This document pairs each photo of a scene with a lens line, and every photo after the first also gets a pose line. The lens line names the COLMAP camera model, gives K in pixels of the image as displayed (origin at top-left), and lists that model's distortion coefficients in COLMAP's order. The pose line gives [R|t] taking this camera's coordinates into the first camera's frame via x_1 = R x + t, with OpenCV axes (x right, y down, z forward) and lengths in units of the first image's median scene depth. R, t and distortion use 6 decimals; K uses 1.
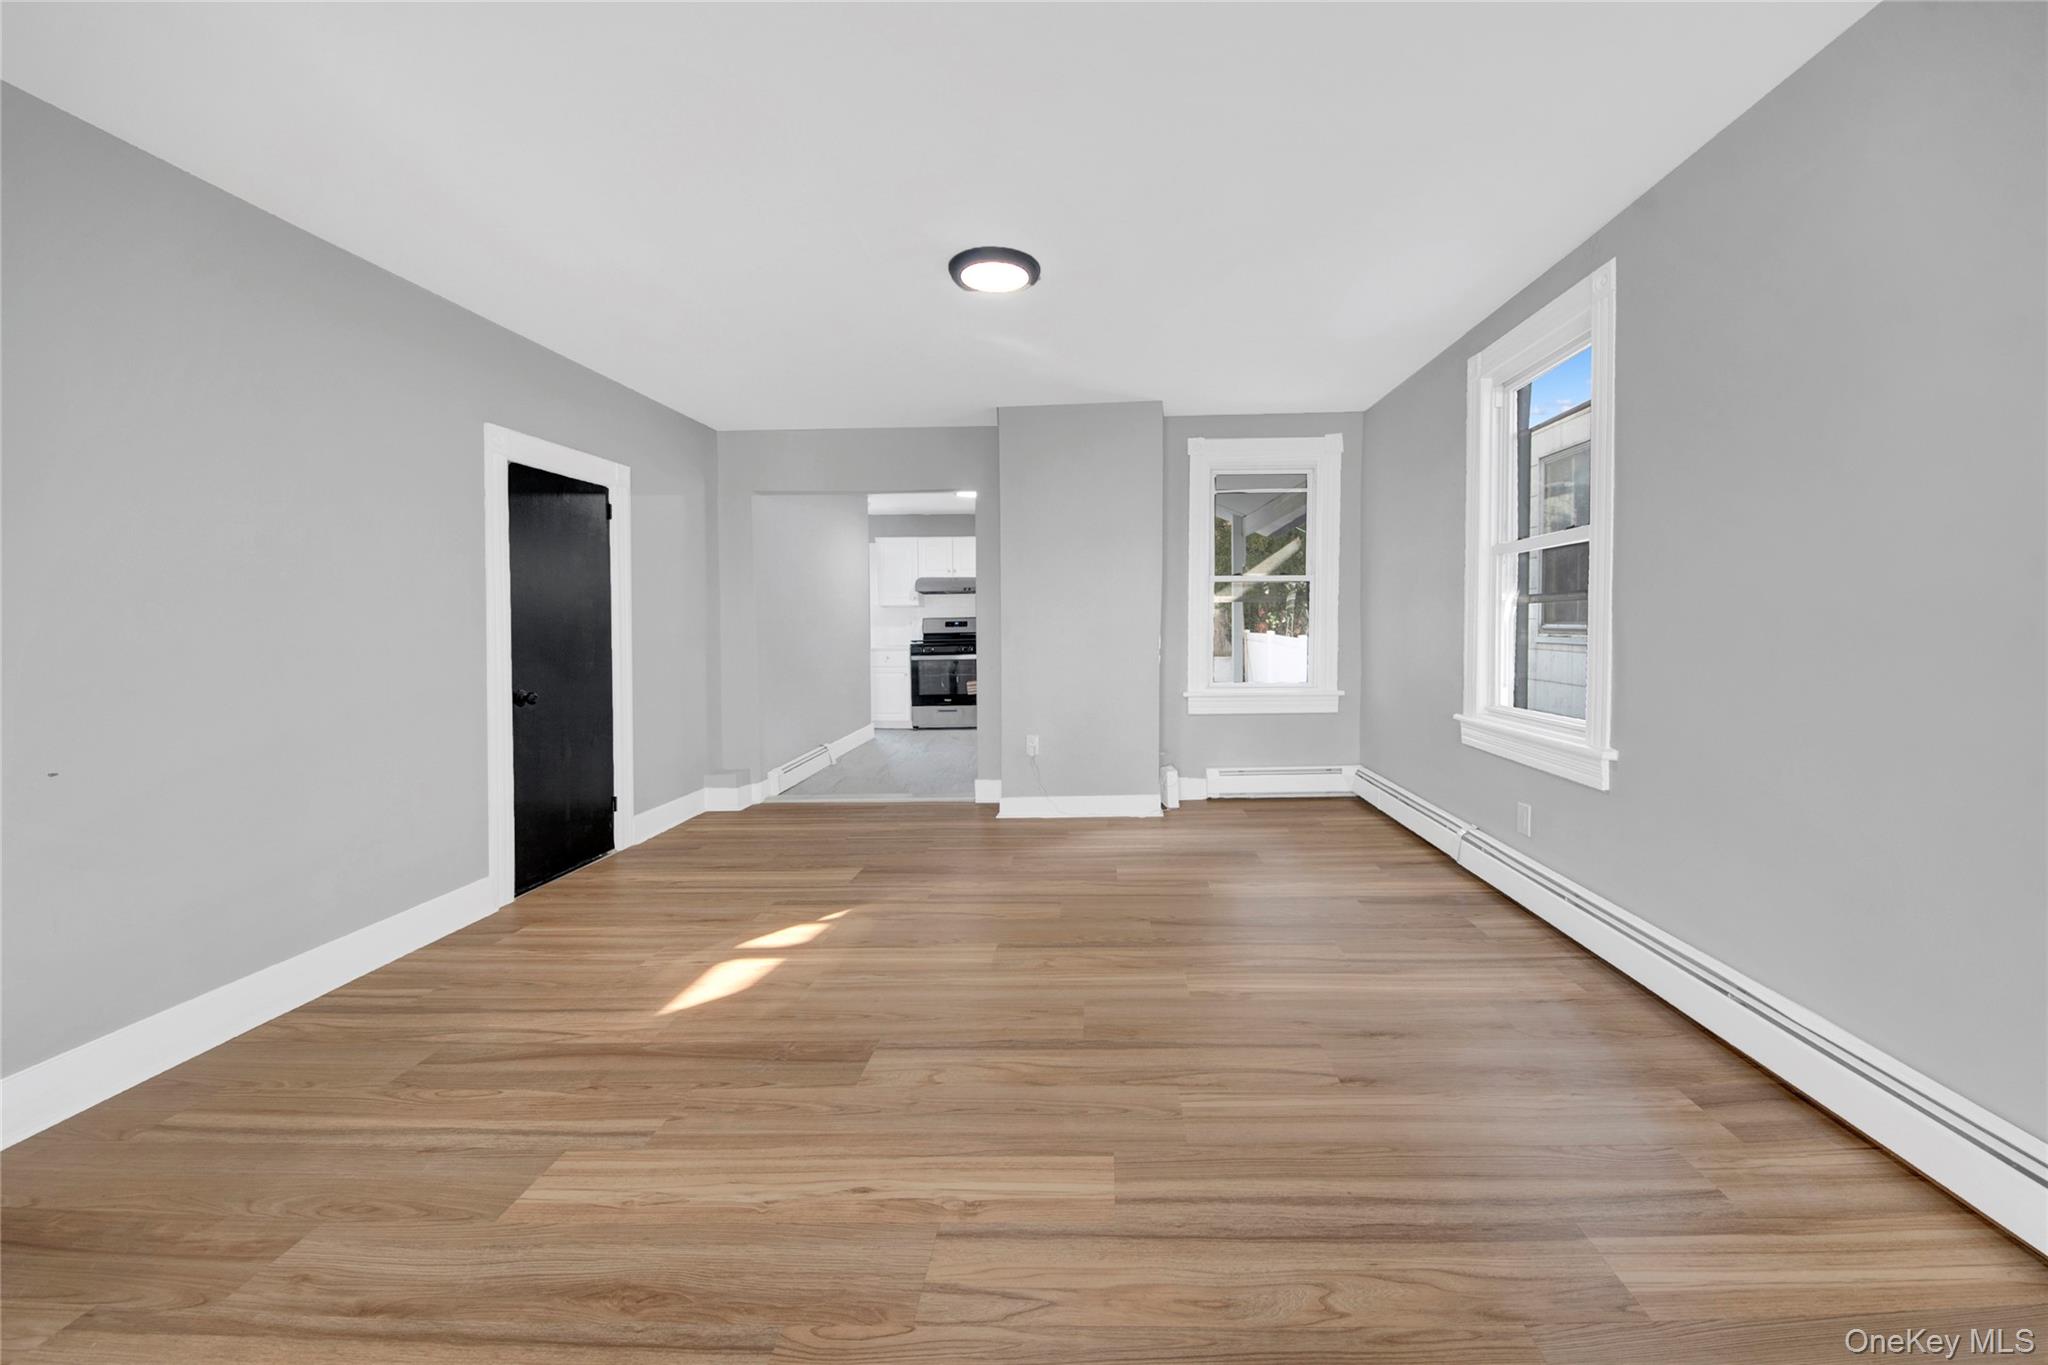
lens RADIAL K [[781.8, 0, 1024.0], [0, 781.8, 682.5], [0, 0, 1]] dist [0.001032, -0.000022]
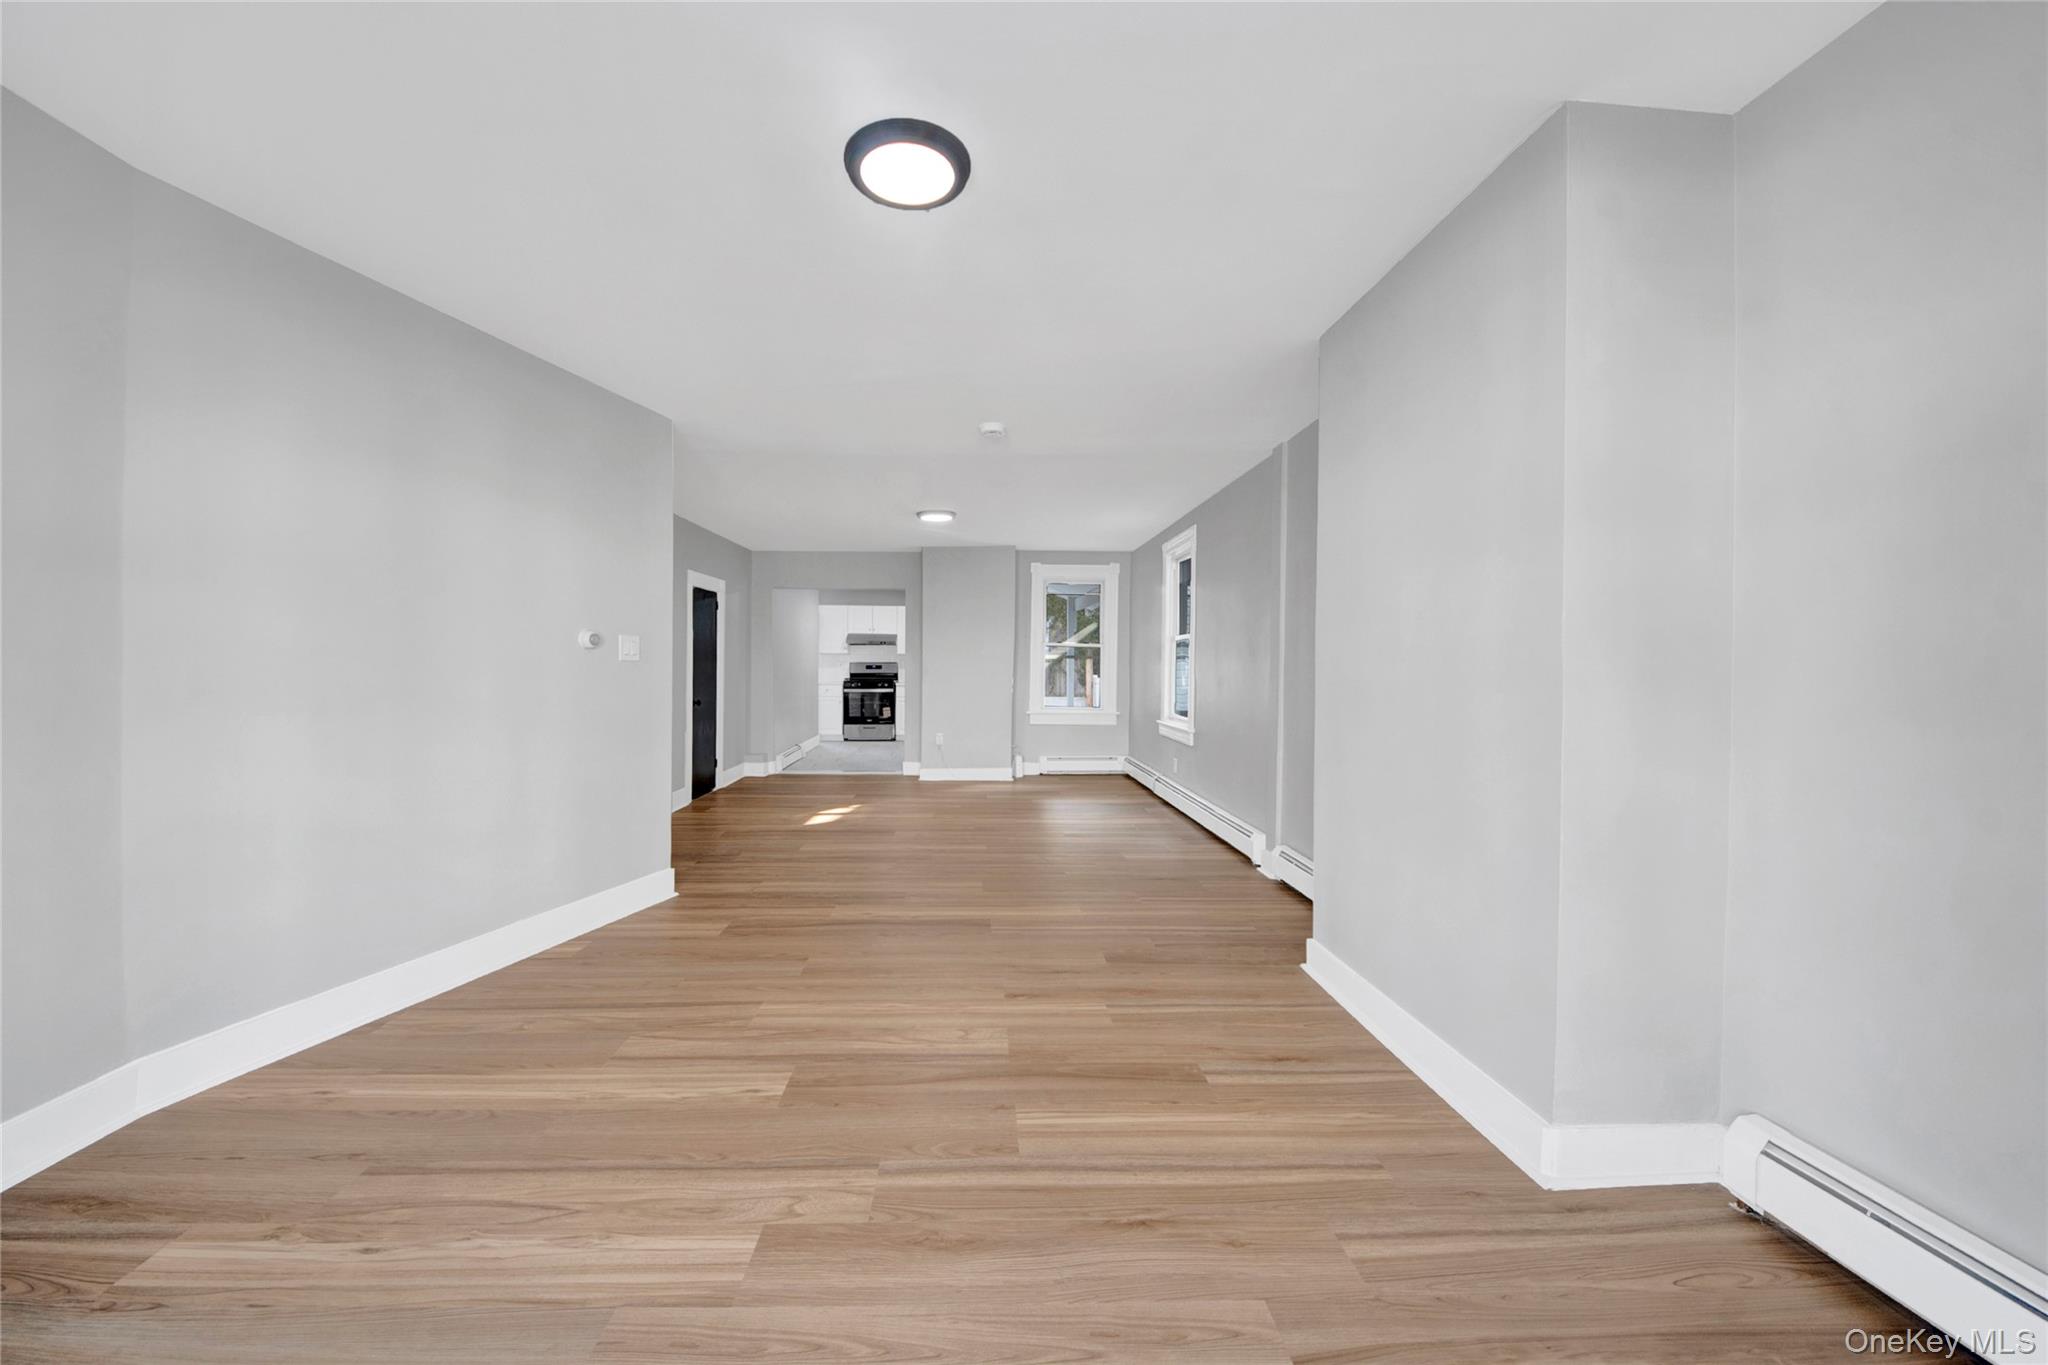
lens RADIAL K [[781.8, 0, 1024.0], [0, 781.8, 682.5], [0, 0, 1]] dist [0.001032, -0.000022]
pose [[0.986228, 0.017691, 0.164441, -0.085511], [-0.008952, 0.998515, -0.053731, 0.043059], [-0.165148, 0.051519, 0.984922, -0.702745]]
